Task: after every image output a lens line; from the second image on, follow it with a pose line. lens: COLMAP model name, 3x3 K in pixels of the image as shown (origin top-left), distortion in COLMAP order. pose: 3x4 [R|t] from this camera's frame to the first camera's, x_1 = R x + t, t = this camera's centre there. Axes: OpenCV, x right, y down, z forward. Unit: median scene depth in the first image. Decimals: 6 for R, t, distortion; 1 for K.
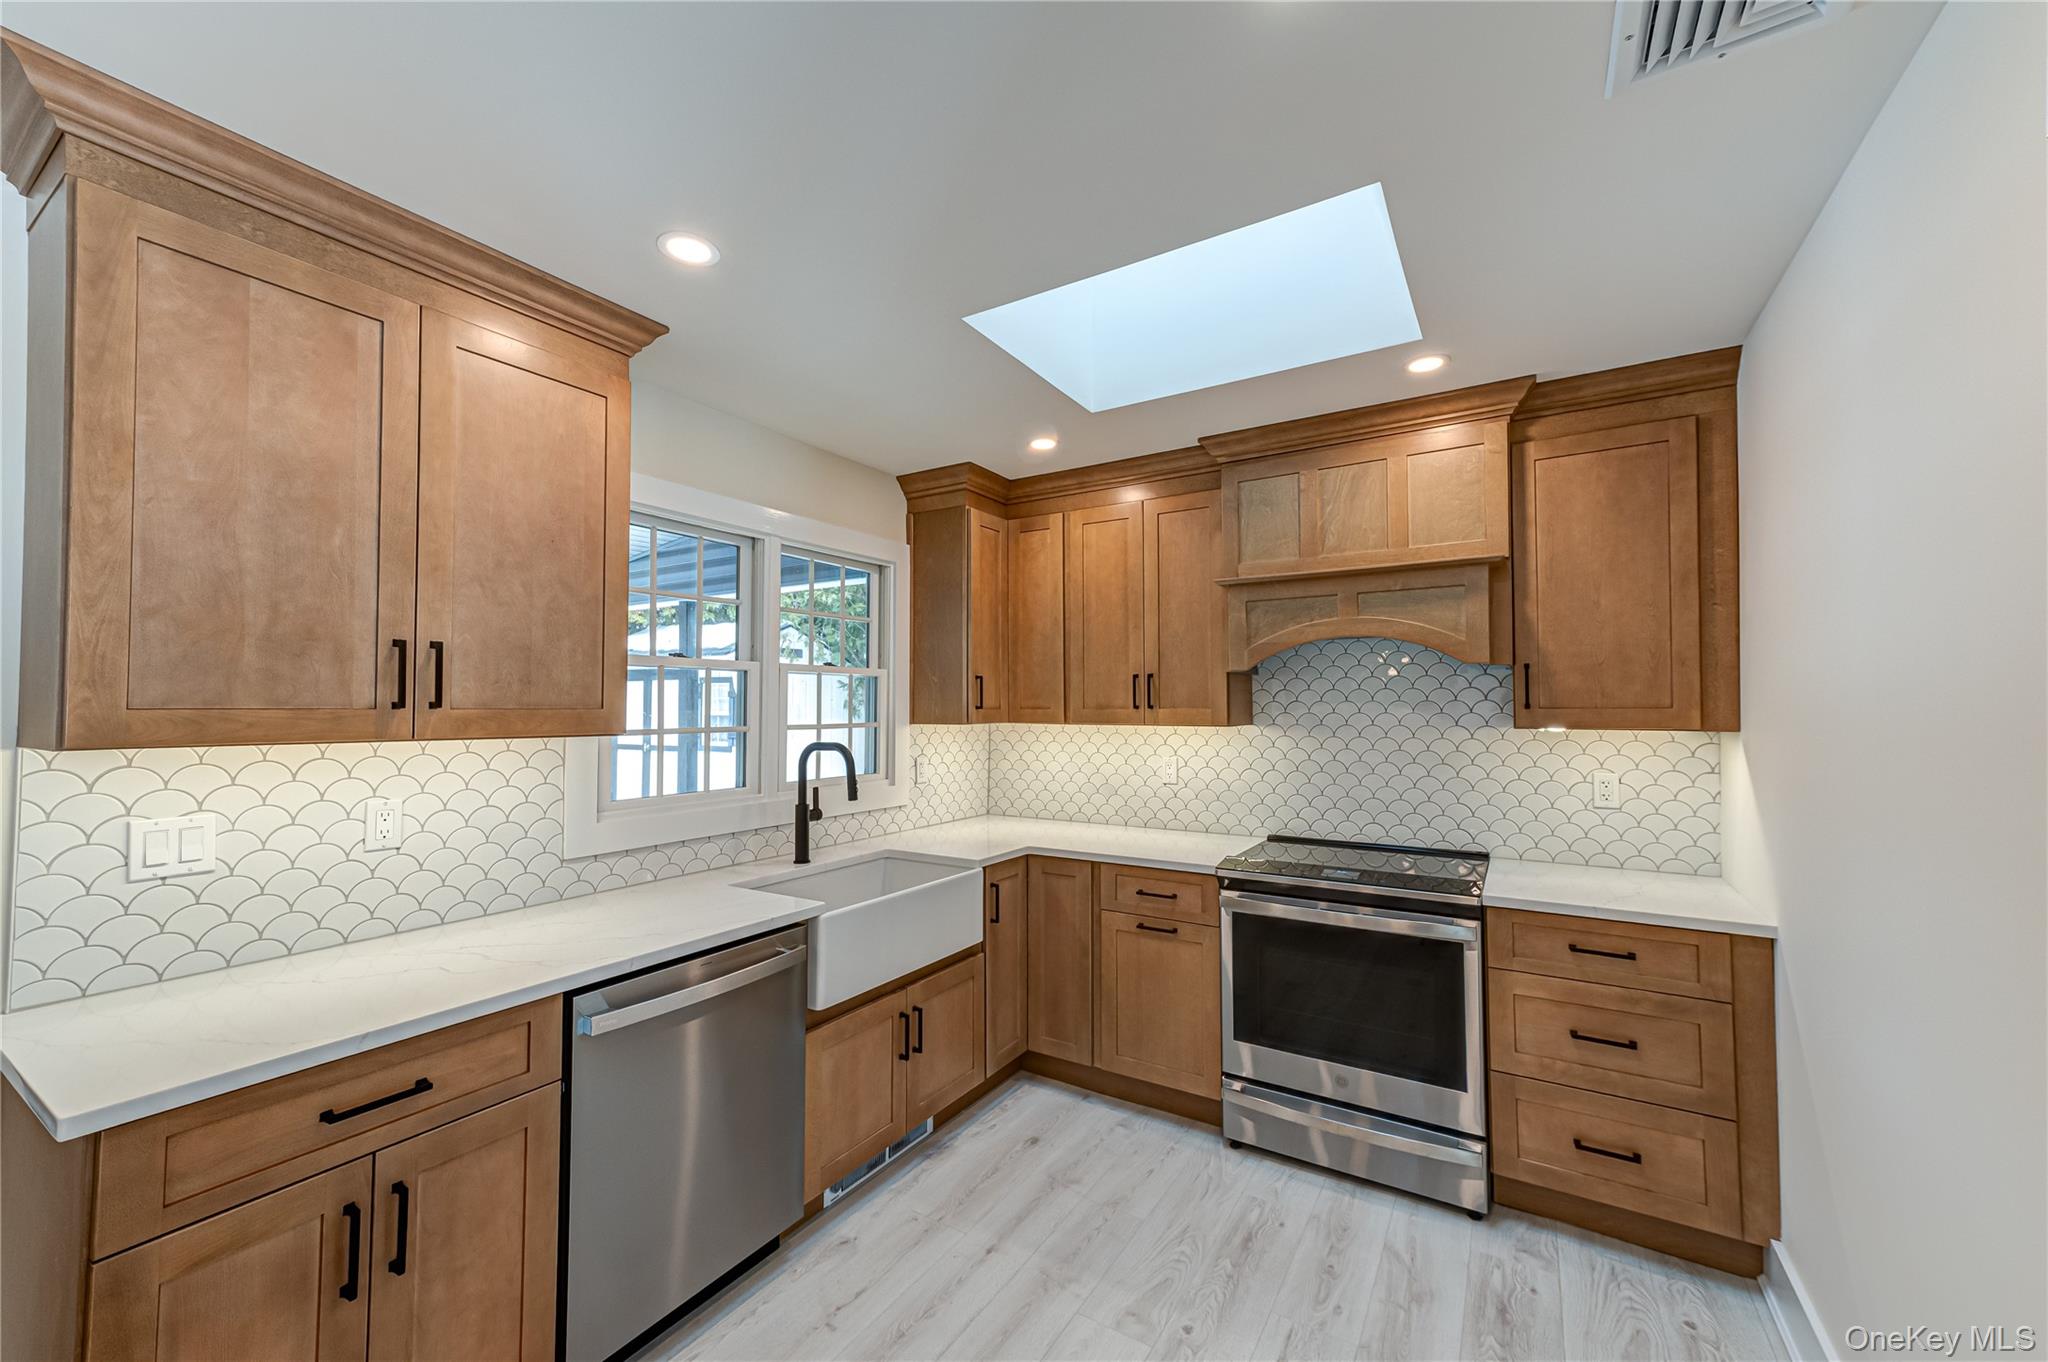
lens RADIAL K [[790.9, 0, 1031.2], [0, 790.9, 688.9], [0, 0, 1]] dist [0.016962, -0.000032]
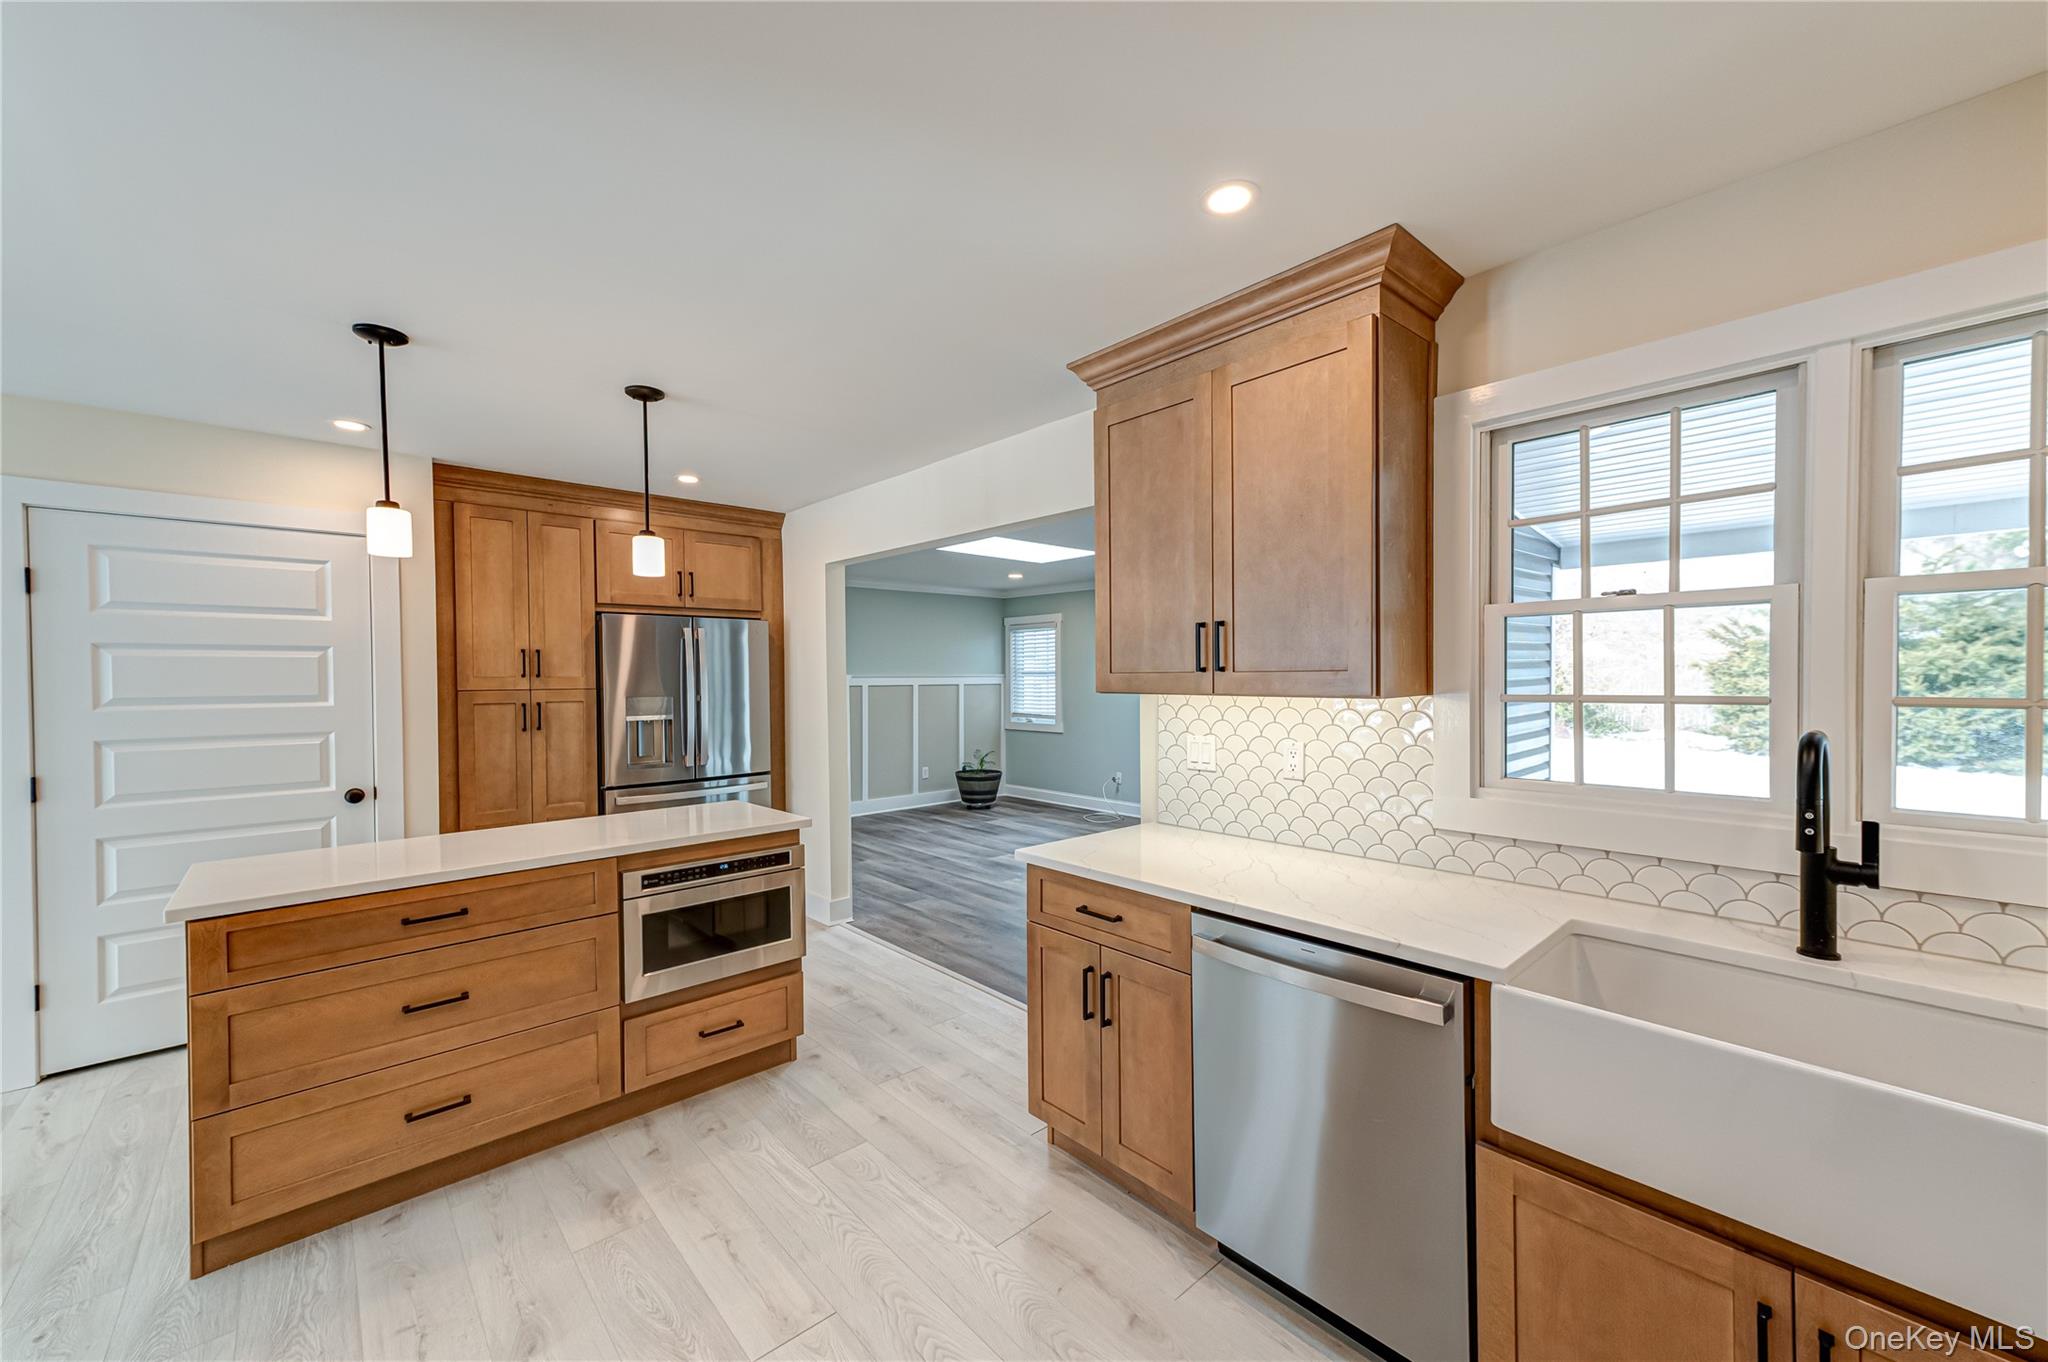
lens RADIAL K [[790.9, 0, 1031.2], [0, 790.9, 688.9], [0, 0, 1]] dist [0.016962, -0.000032]
pose [[-0.274728, 0.019423, -0.961326, 0.660218], [0.032045, 0.999426, 0.011034, 0.031050], [0.960988, -0.027775, -0.275193, 1.151895]]
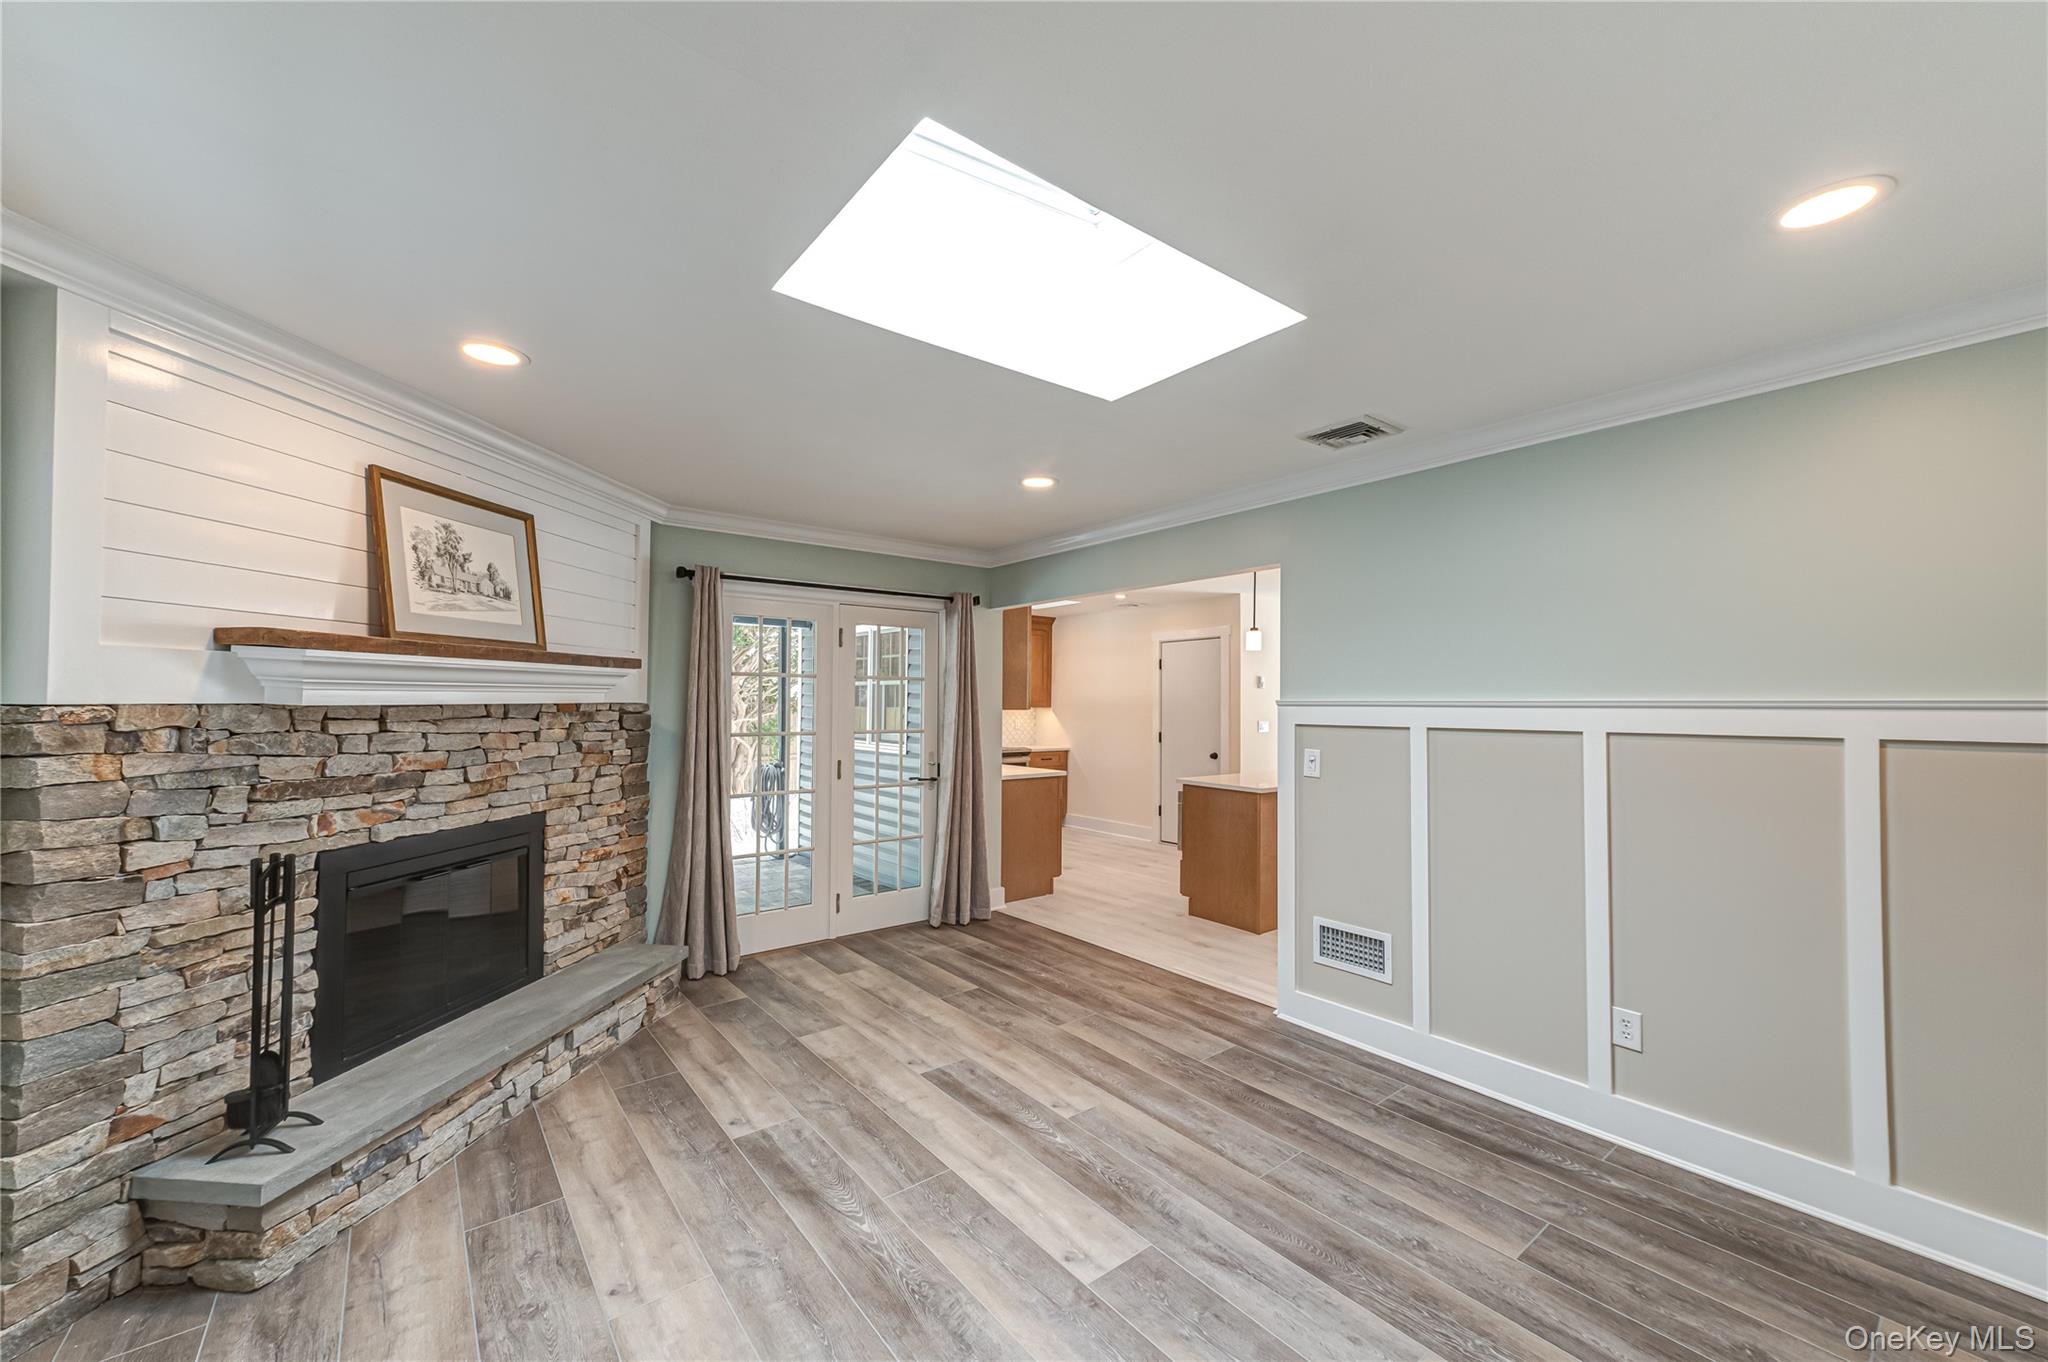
lens RADIAL K [[790.9, 0, 1031.2], [0, 790.9, 688.9], [0, 0, 1]] dist [0.016962, -0.000032]
pose [[0.335227, 0.018455, 0.941956, -4.547224], [-0.028754, 0.999543, -0.009350, 0.001086], [-0.941698, -0.023950, 0.335605, -0.447106]]
